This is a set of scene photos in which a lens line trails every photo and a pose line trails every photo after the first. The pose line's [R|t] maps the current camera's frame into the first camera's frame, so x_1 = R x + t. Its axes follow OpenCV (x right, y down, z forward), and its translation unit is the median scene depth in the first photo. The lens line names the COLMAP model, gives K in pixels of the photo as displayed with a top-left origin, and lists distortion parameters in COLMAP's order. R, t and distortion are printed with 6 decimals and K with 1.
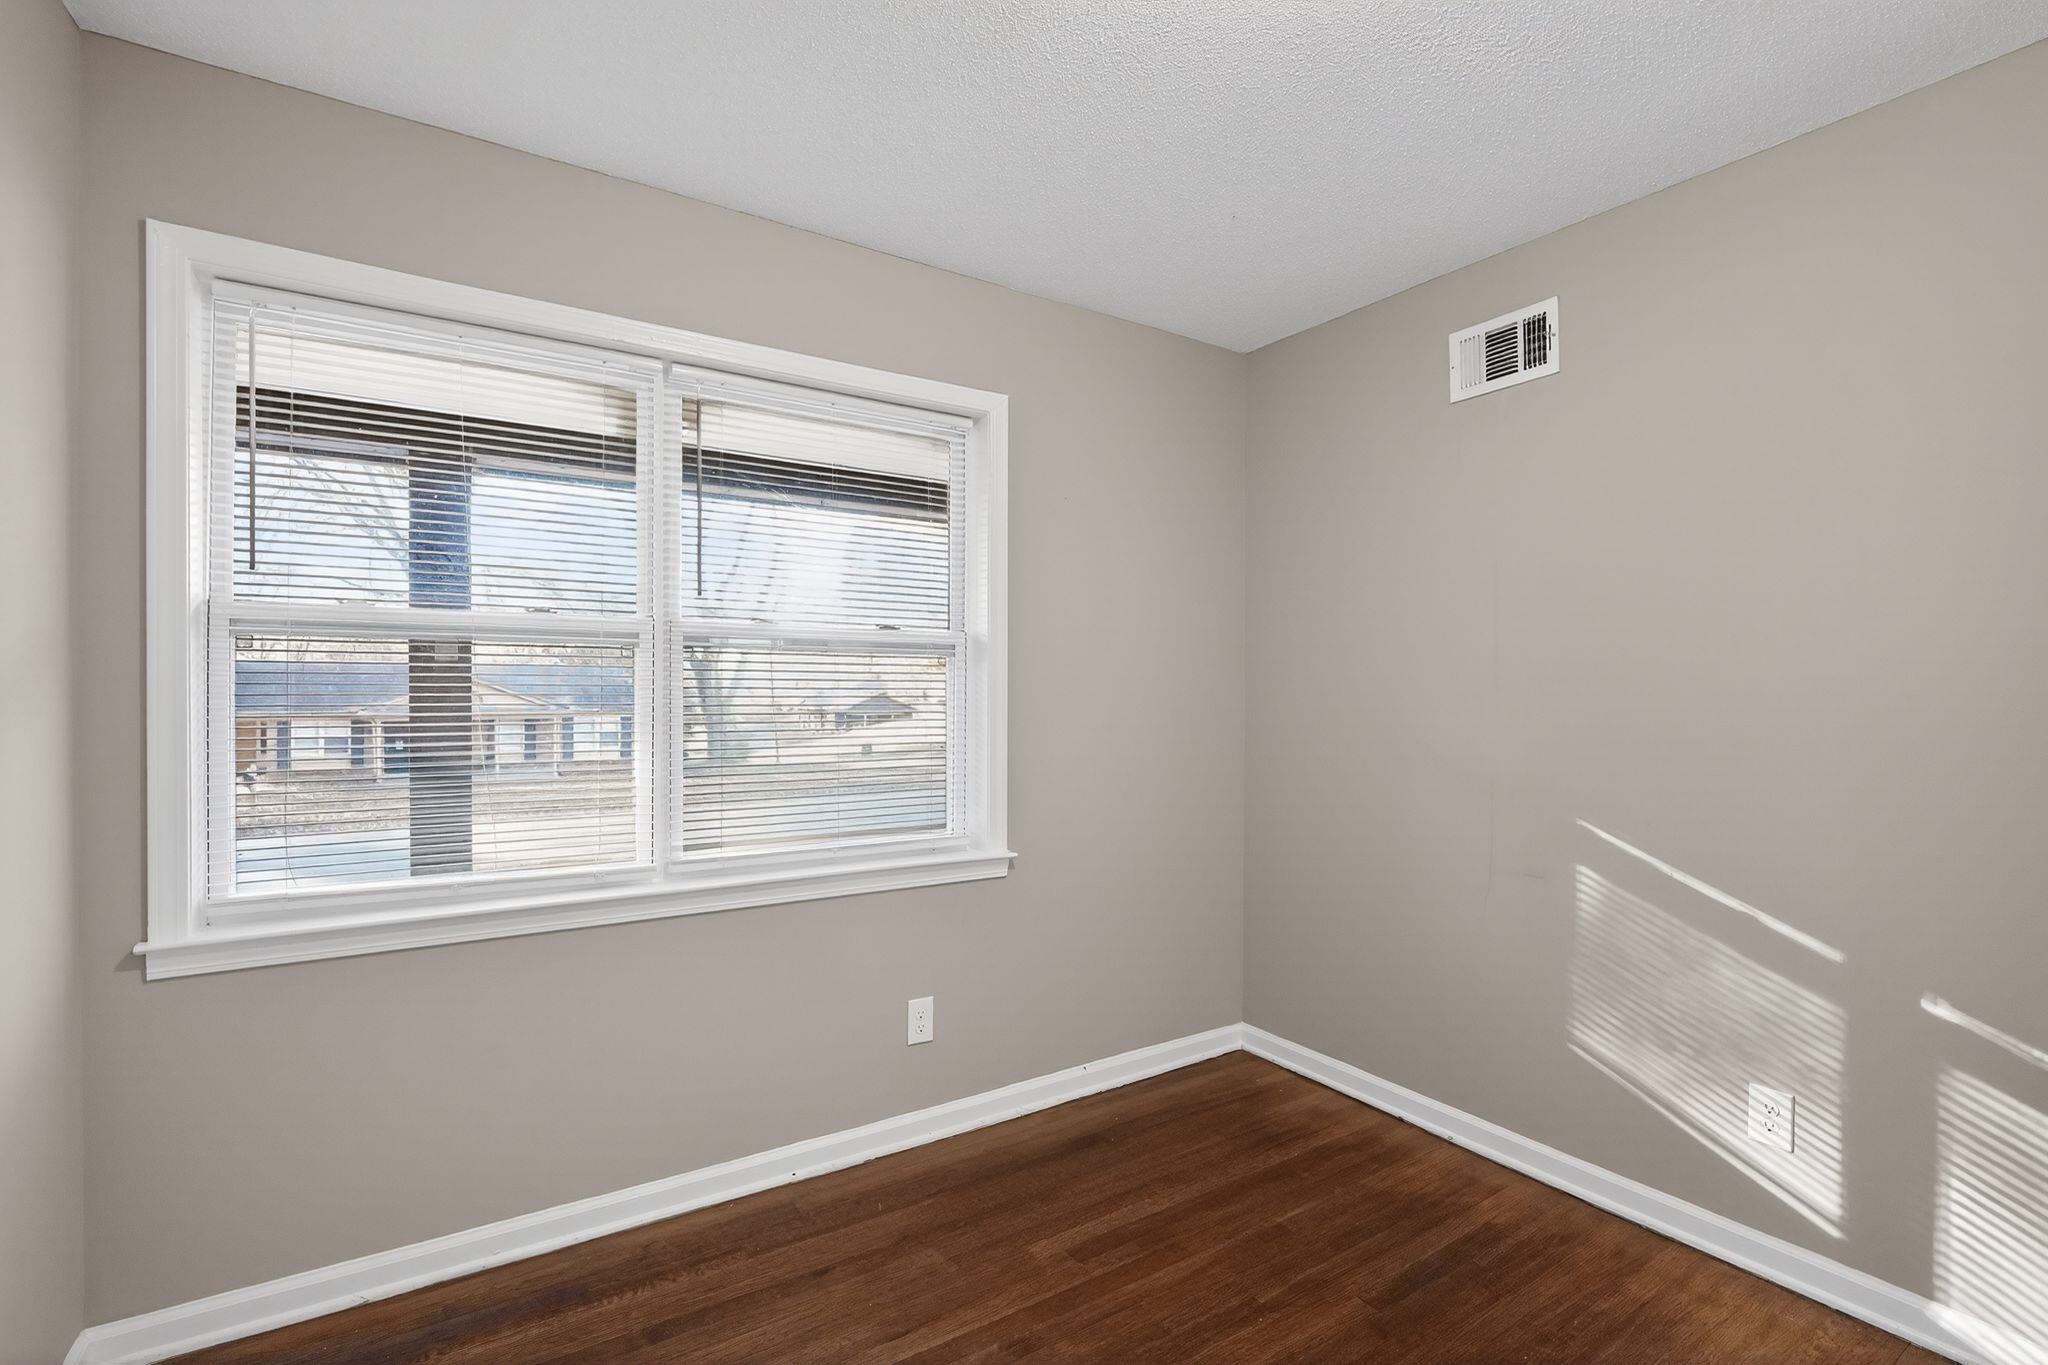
lens RADIAL K [[921.4, 0, 1031.7], [0, 921.4, 685.4], [0, 0, 1]] dist [-0.003927, 0.000614]
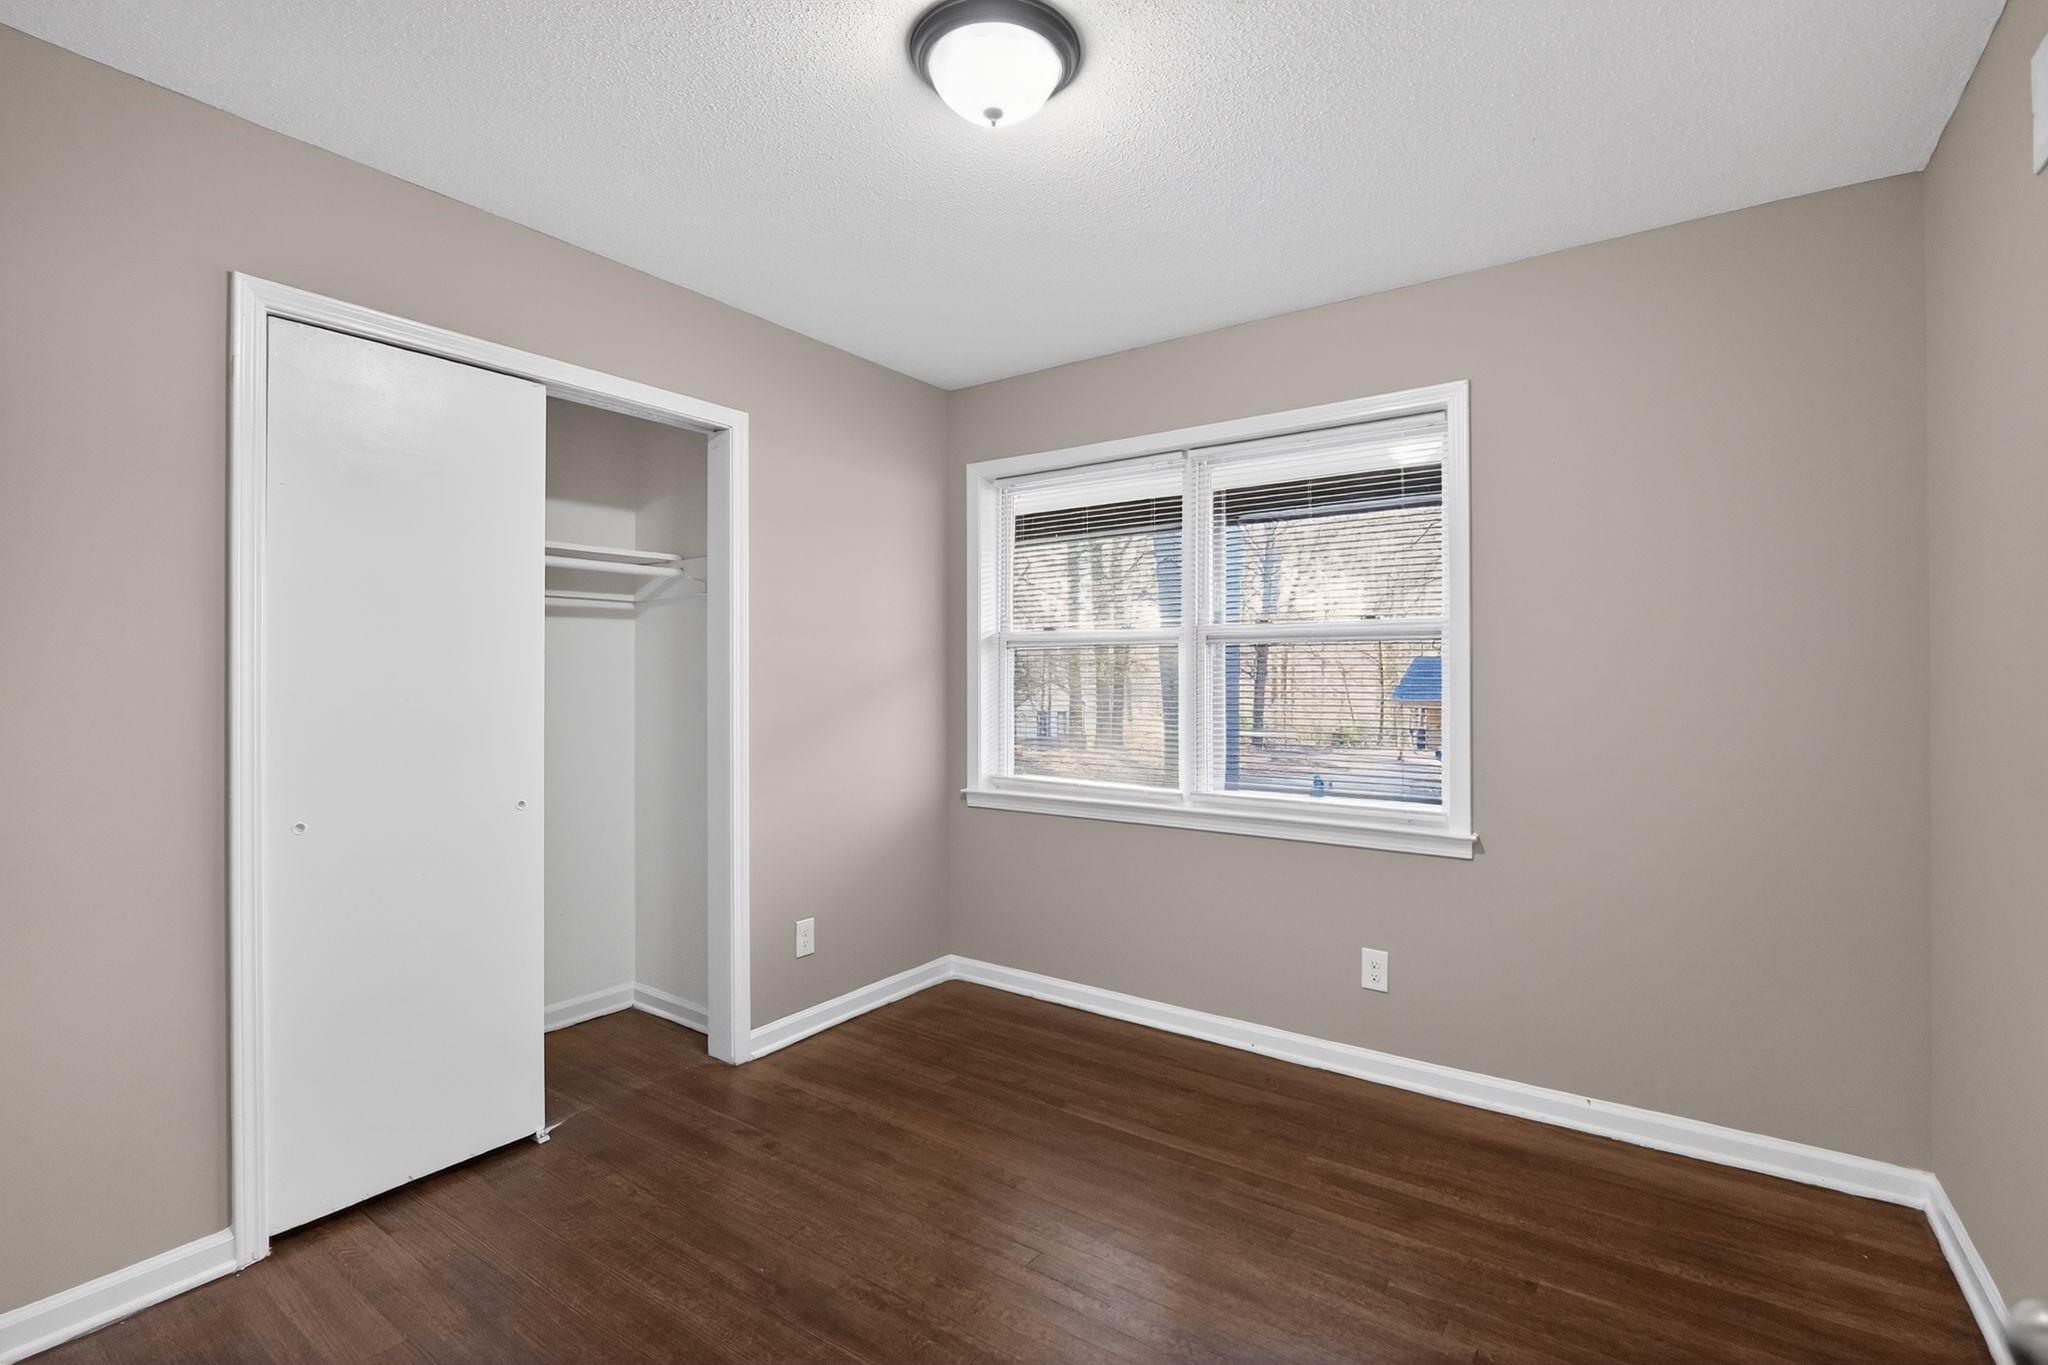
lens RADIAL K [[916.1, 0, 1033.4], [0, 916.1, 696.4], [0, 0, 1]] dist [-0.014839, 0.000518]
pose [[0.361952, 0.001871, -0.932195, 0.789122], [0.002214, 0.999993, 0.002867, 0.034414], [0.932194, -0.003101, 0.361945, 0.237485]]
